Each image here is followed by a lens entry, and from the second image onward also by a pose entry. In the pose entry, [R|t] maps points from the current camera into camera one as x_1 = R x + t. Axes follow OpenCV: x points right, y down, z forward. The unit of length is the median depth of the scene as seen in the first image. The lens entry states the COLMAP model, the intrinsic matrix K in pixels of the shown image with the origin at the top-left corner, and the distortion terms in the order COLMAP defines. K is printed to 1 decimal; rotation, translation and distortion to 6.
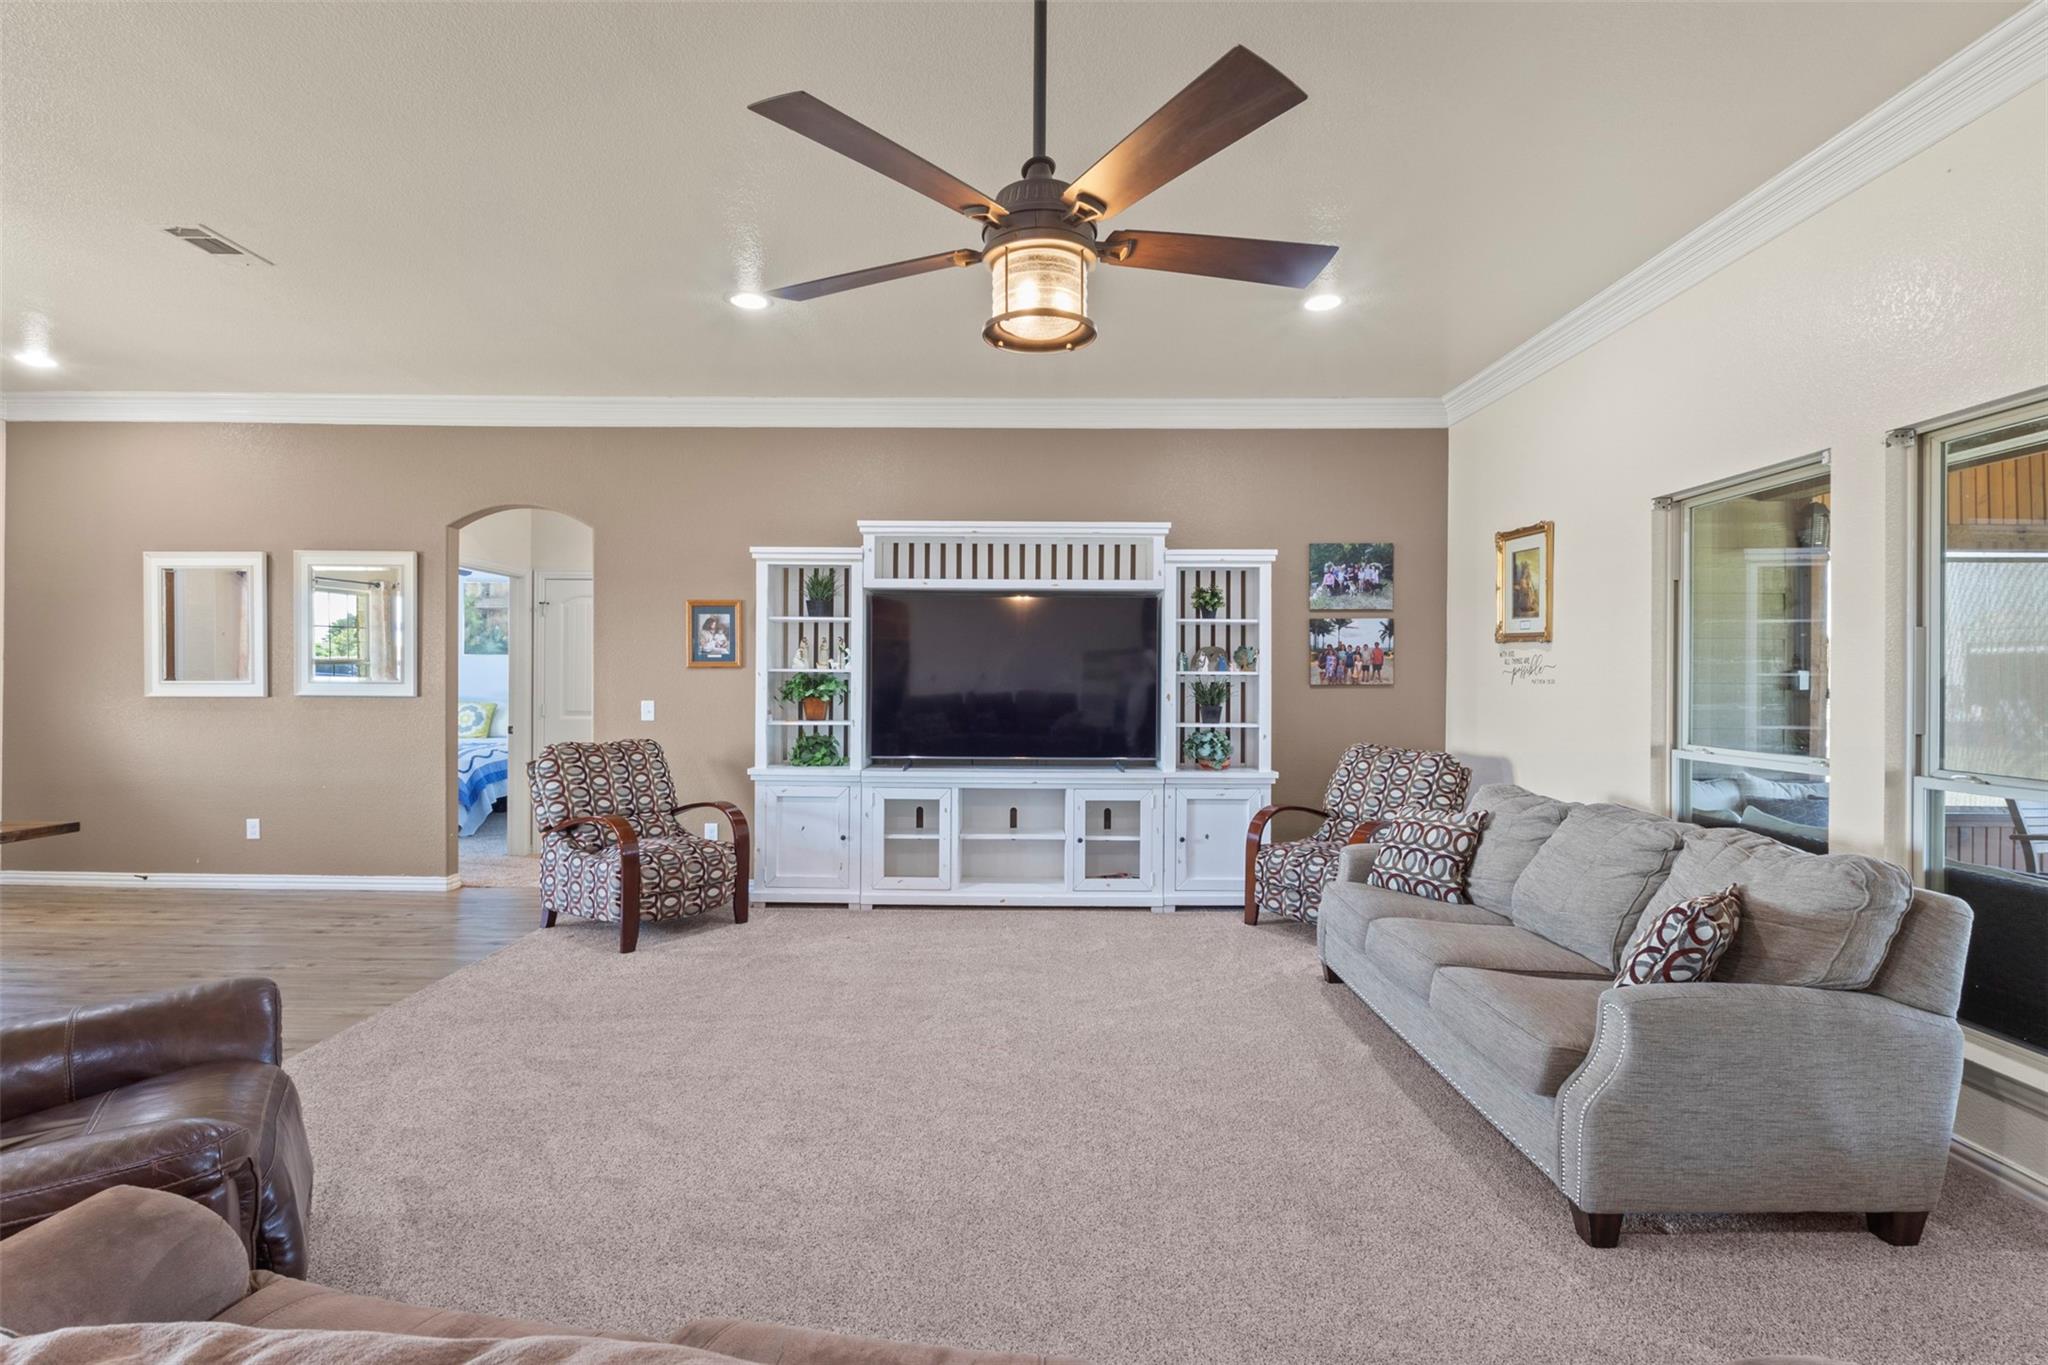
lens RADIAL K [[948.4, 0, 1024.0], [0, 948.4, 682.5], [0, 0, 1]] dist [-0.000720, -0.000391]
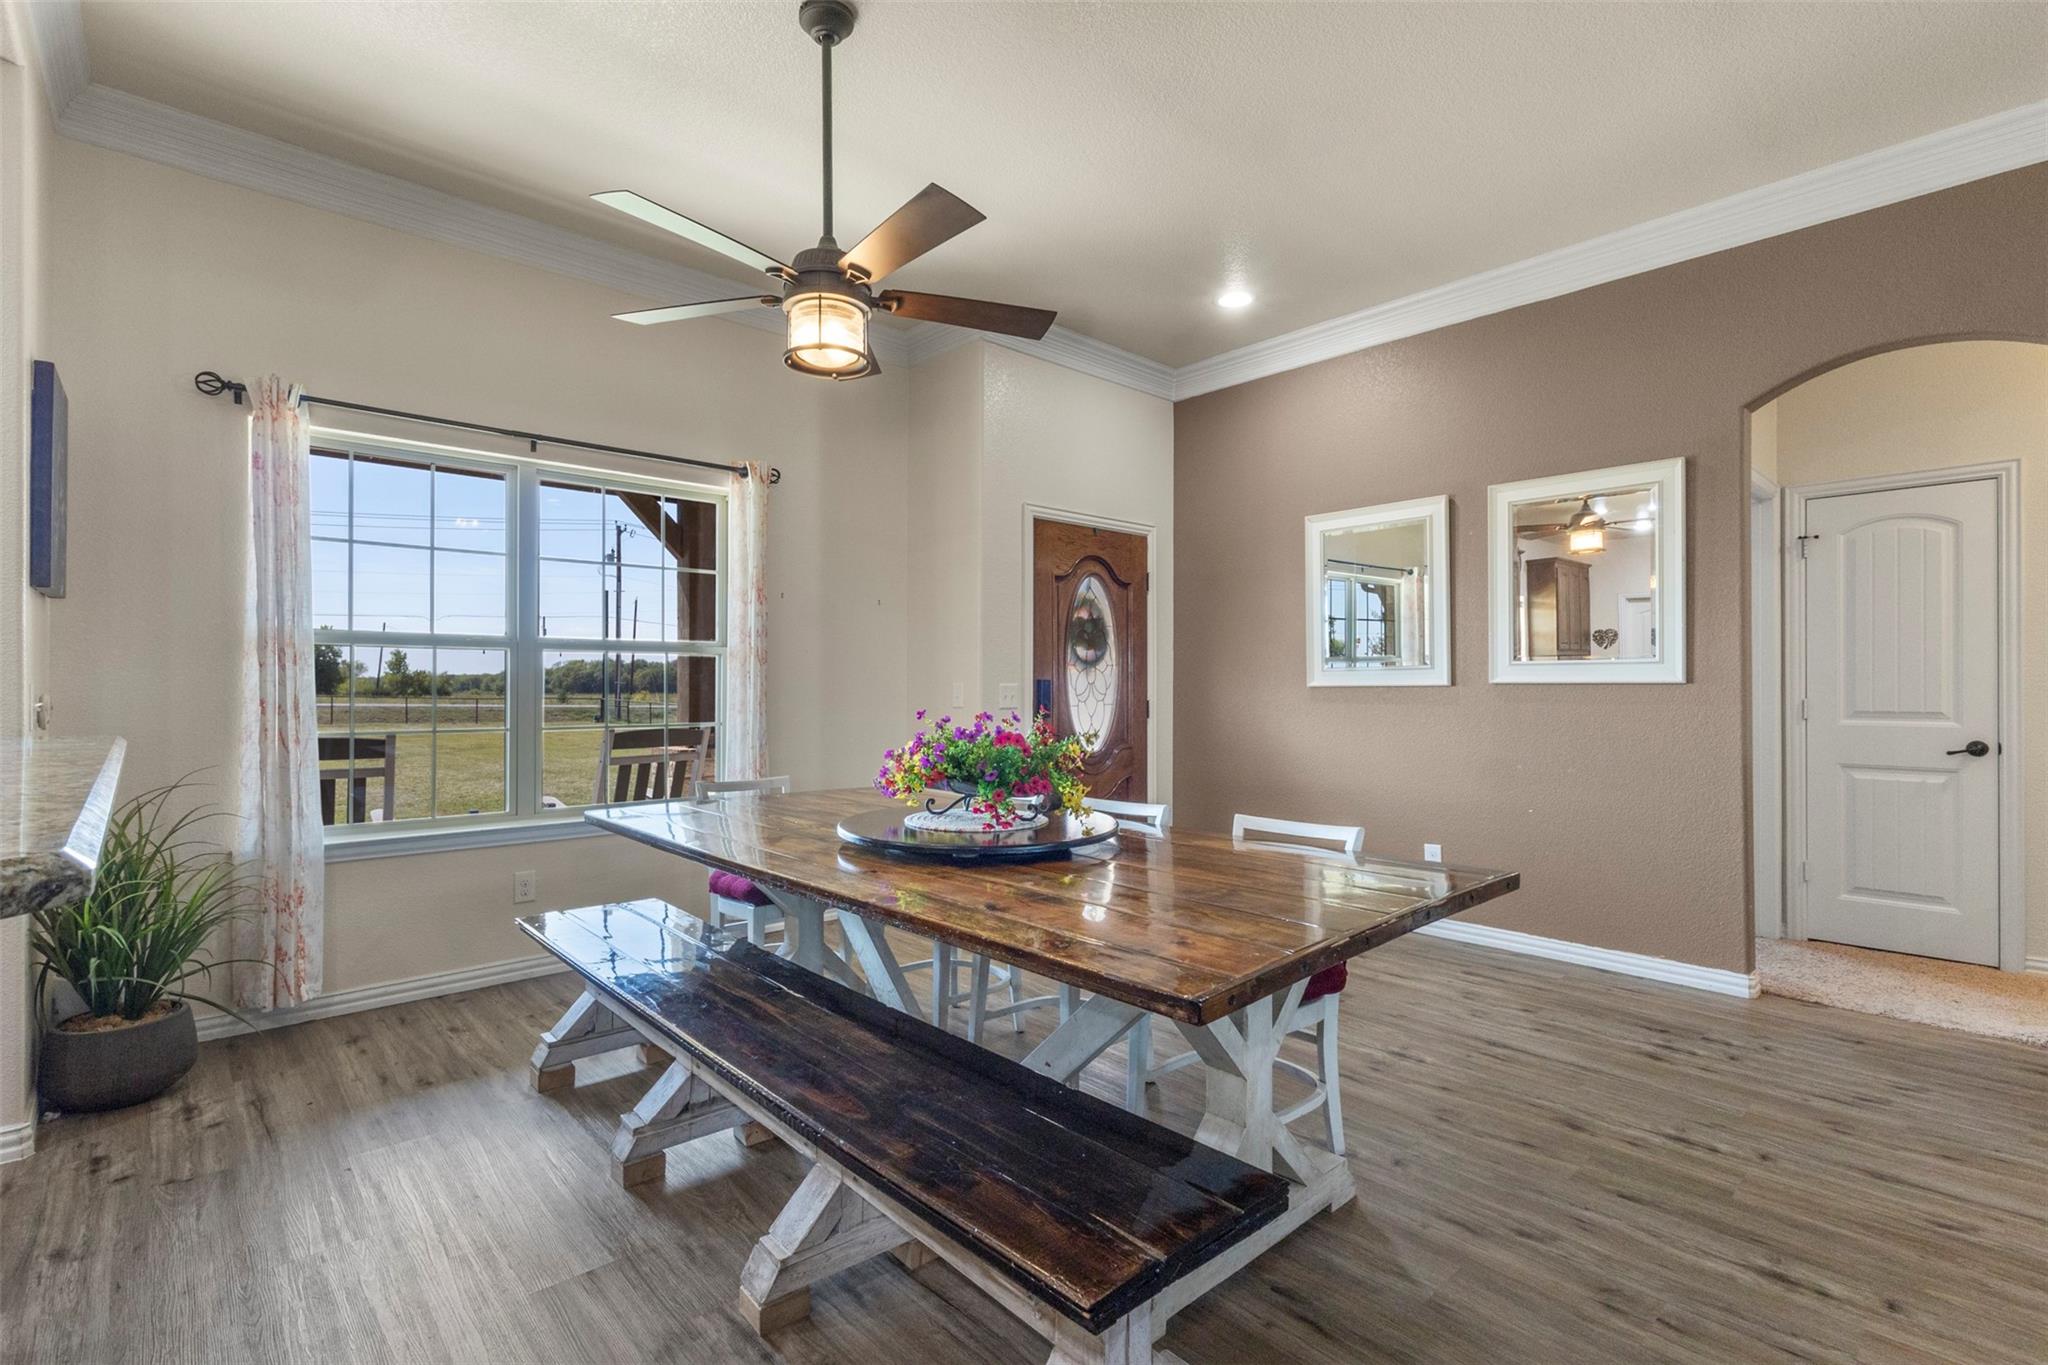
lens RADIAL K [[948.4, 0, 1024.0], [0, 948.4, 682.5], [0, 0, 1]] dist [-0.000720, -0.000391]
pose [[0.670560, -0.011557, -0.741765, -0.470239], [0.001326, 0.999896, -0.014381, 0.023846], [0.741854, 0.008660, 0.670505, 0.238297]]
